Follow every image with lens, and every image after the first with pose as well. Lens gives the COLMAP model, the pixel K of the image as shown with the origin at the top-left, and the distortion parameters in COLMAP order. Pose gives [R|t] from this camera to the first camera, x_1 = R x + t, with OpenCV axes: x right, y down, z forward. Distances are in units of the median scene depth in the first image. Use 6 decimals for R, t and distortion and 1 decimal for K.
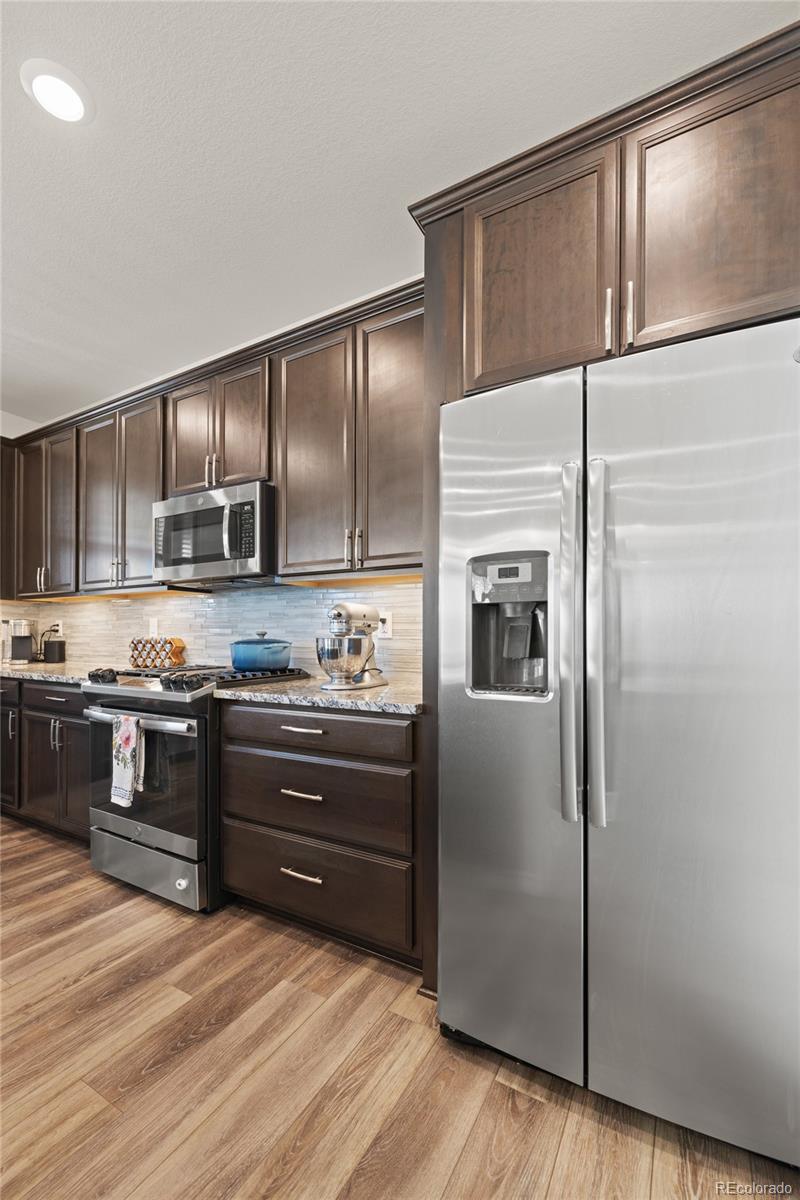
lens RADIAL K [[509.6, 0, 399.8], [0, 509.6, 636.6], [0, 0, 1]] dist [-0.000382, 0.000266]
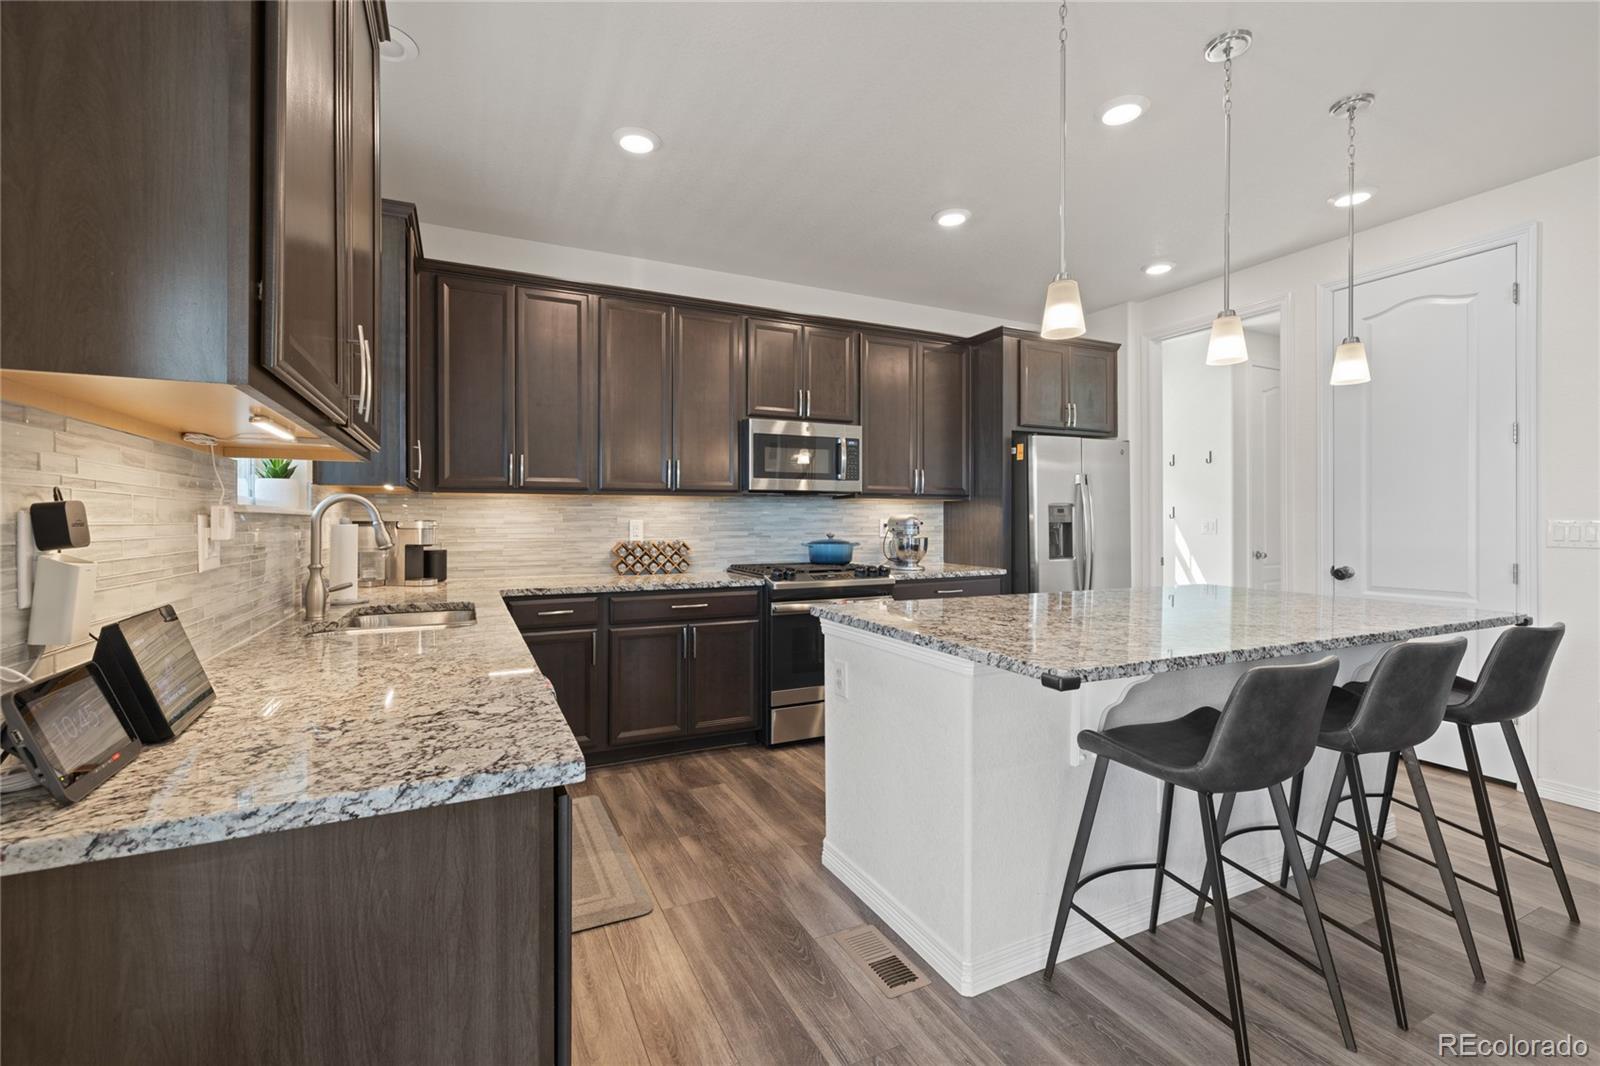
lens RADIAL K [[679.5, 0, 796.5], [0, 679.5, 523.7], [0, 0, 1]] dist [-0.000382, 0.000266]
pose [[0.560256, -0.007037, 0.828290, -1.845280], [0.004547, 0.999975, 0.005420, -0.048046], [-0.828307, 0.000730, 0.560274, 0.106167]]
